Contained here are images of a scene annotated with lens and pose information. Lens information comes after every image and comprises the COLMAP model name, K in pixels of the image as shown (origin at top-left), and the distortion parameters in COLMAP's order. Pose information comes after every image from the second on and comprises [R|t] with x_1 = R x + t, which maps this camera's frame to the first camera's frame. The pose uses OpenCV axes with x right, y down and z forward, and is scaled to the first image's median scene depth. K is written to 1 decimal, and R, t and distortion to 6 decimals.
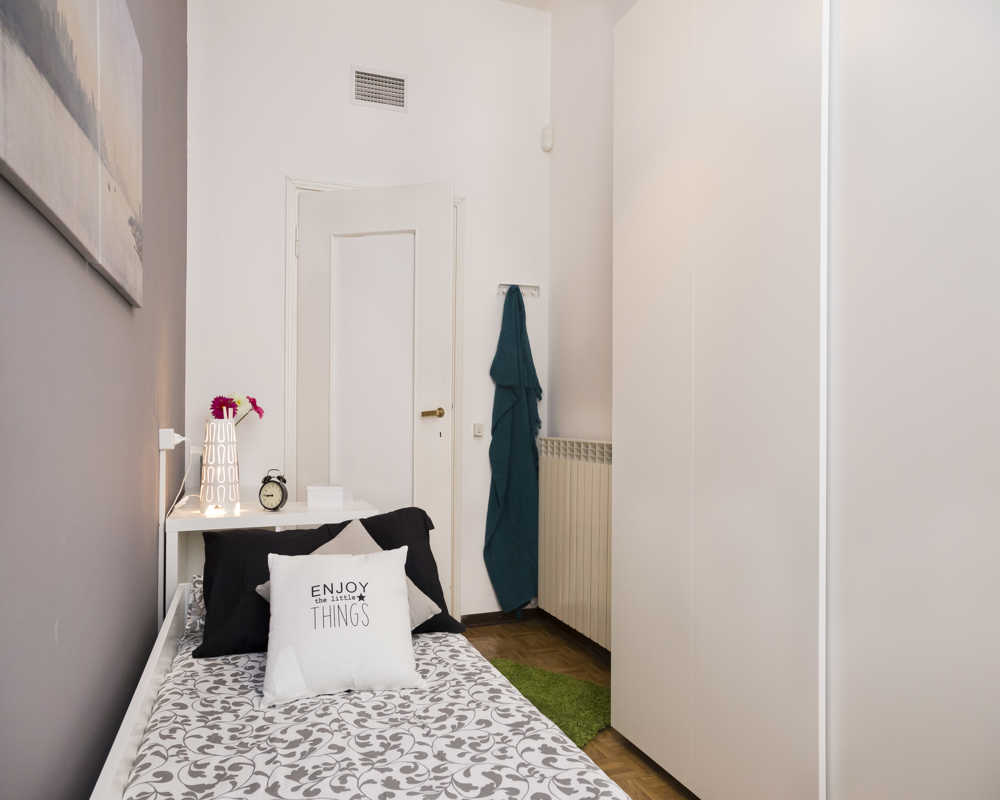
lens RADIAL K [[672.2, 0, 480.7], [0, 672.2, 421.8], [0, 0, 1]] dist [-0.035660, 0.054935]
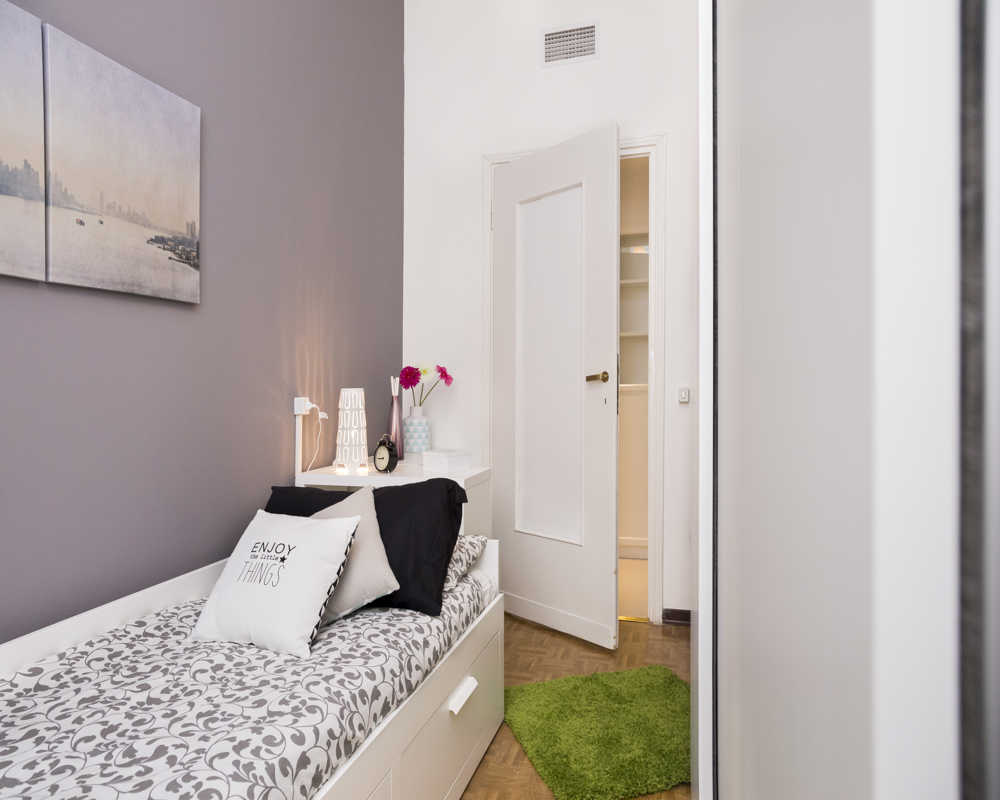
lens RADIAL K [[672.2, 0, 476.9], [0, 672.2, 369.9], [0, 0, 1]] dist [-0.035660, 0.054935]
pose [[0.793797, -0.025741, -0.607638, 0.808791], [0.014660, 0.999623, -0.023194, -0.010153], [0.608007, 0.009503, 0.793875, 0.384628]]
